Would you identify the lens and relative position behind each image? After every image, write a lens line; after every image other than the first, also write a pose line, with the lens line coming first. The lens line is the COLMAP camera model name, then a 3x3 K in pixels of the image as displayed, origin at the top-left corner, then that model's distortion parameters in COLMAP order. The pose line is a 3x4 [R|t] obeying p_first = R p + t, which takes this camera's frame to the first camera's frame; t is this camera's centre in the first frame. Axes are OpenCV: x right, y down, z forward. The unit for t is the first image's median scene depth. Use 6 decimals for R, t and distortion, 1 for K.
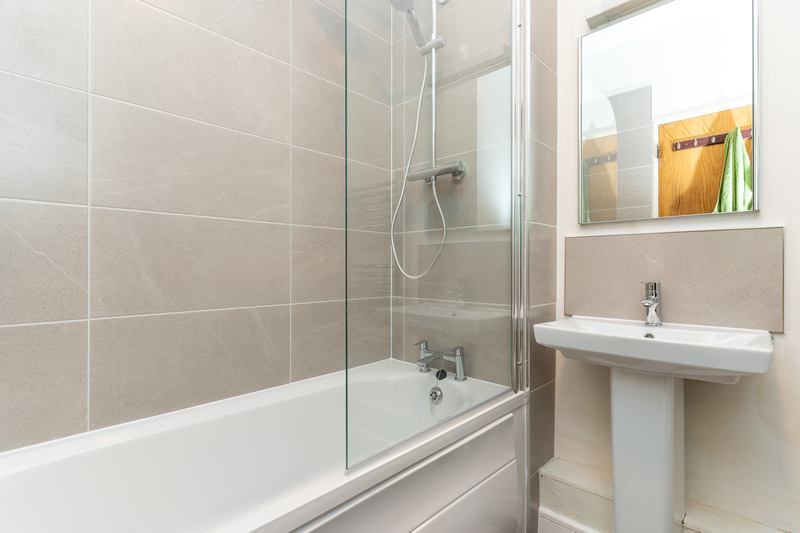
lens RADIAL K [[389.6, 0, 397.4], [0, 389.6, 268.5], [0, 0, 1]] dist [0.004474, -0.000214]
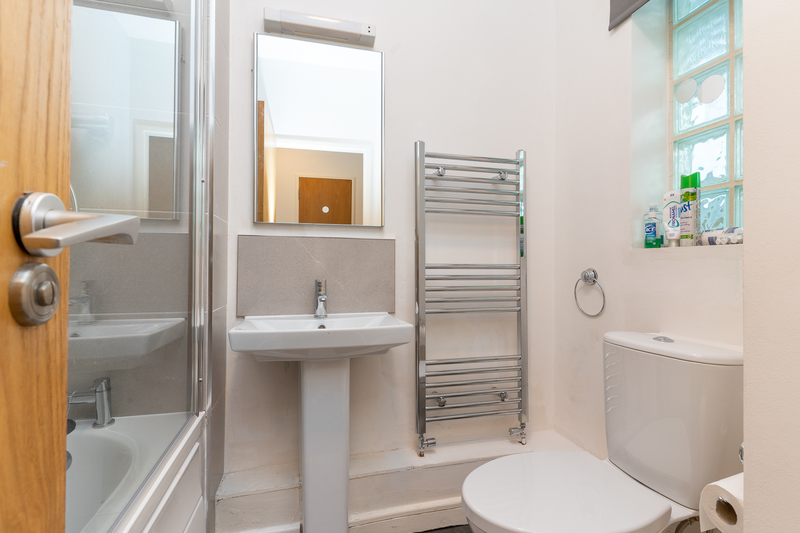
lens RADIAL K [[389.6, 0, 400.4], [0, 389.6, 265.2], [0, 0, 1]] dist [0.004474, -0.000214]
pose [[0.511756, 0.008679, 0.859087, -0.192463], [-0.002853, 0.999961, -0.008403, 0.000698], [-0.859126, 0.001849, 0.511761, 0.190440]]
